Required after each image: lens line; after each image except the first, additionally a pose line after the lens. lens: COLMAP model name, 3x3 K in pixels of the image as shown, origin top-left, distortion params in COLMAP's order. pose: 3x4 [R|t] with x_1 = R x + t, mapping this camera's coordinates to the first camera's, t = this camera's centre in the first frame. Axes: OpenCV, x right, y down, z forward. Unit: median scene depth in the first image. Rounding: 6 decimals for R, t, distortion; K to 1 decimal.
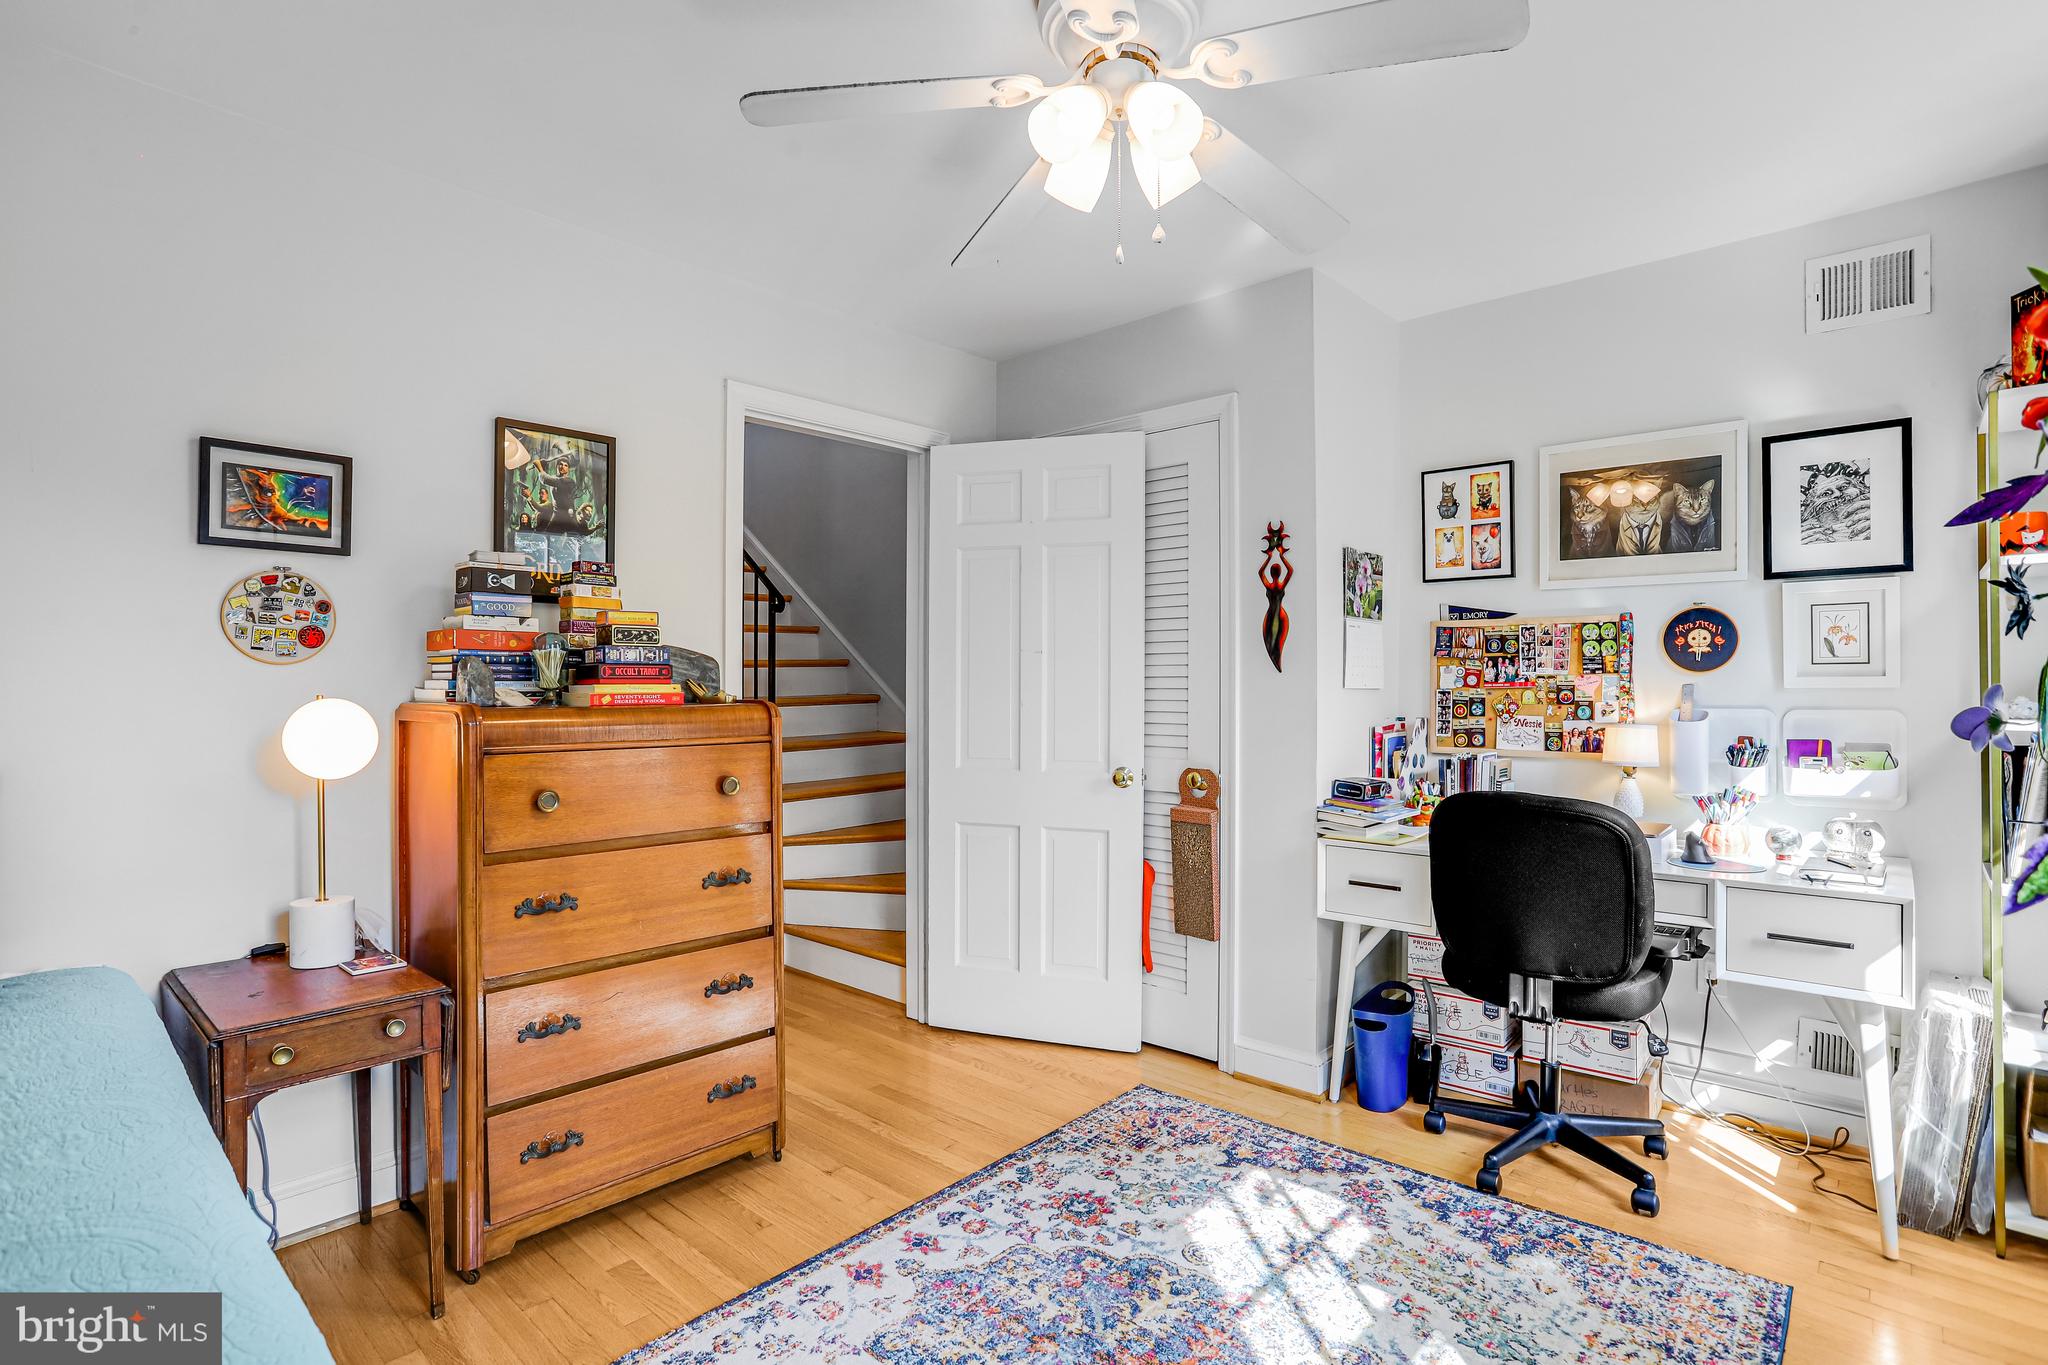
lens RADIAL K [[1012.5, 0, 1016.1], [0, 1012.5, 674.7], [0, 0, 1]] dist [-0.030496, 0.015384]
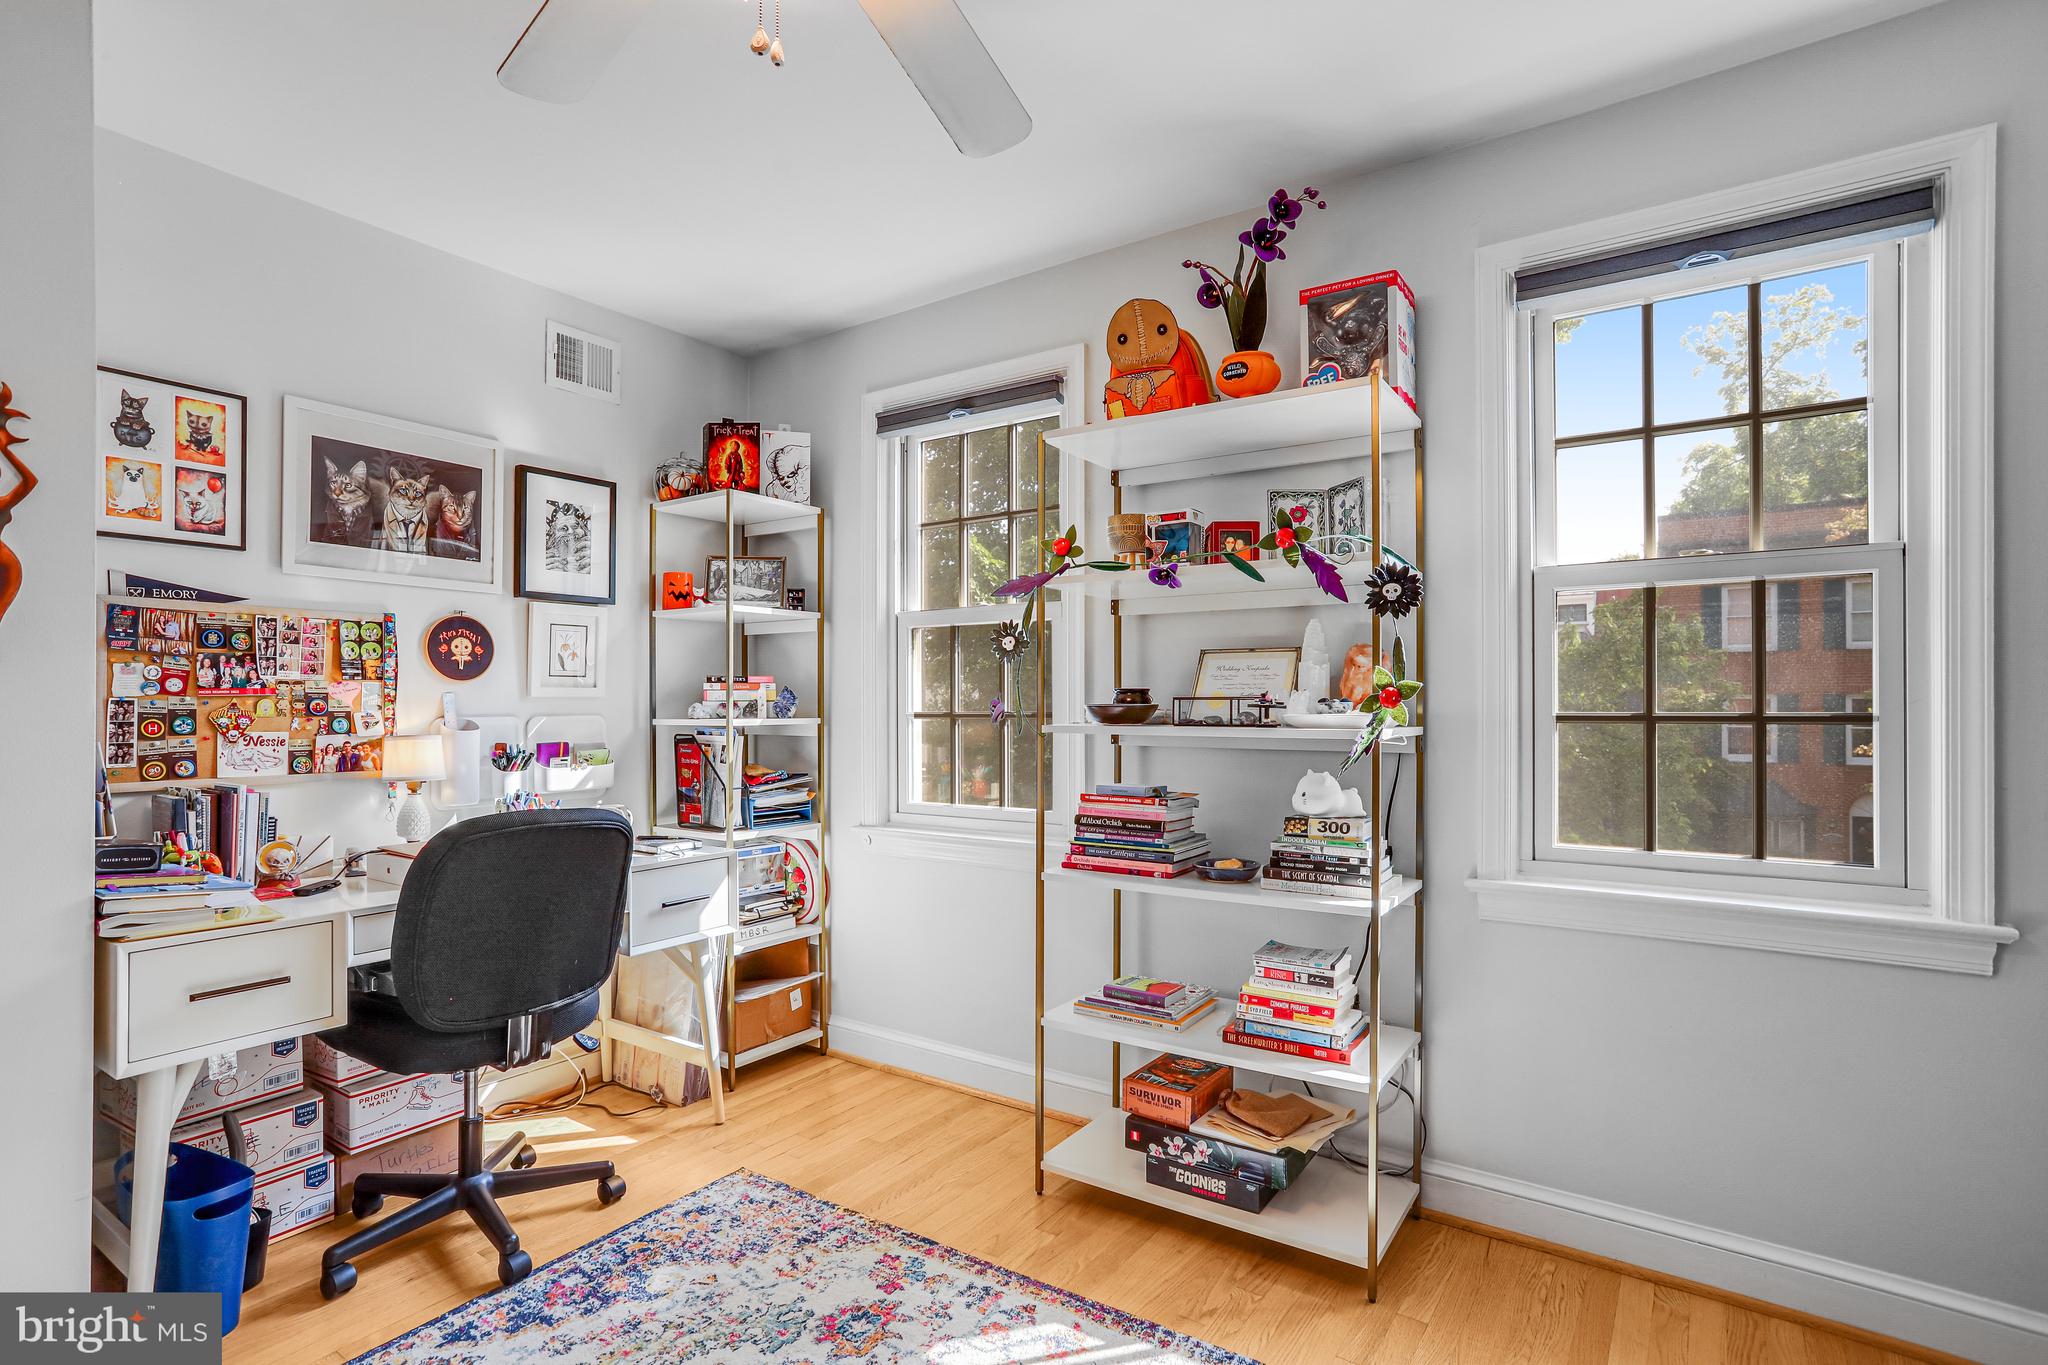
lens RADIAL K [[1012.5, 0, 1008.3], [0, 1012.5, 691.3], [0, 0, 1]] dist [-0.030496, 0.015384]
pose [[-0.146342, 0.012738, 0.989152, -0.355246], [-0.008814, 0.999861, -0.014180, 0.016063], [-0.989195, -0.010793, -0.146209, 0.565046]]
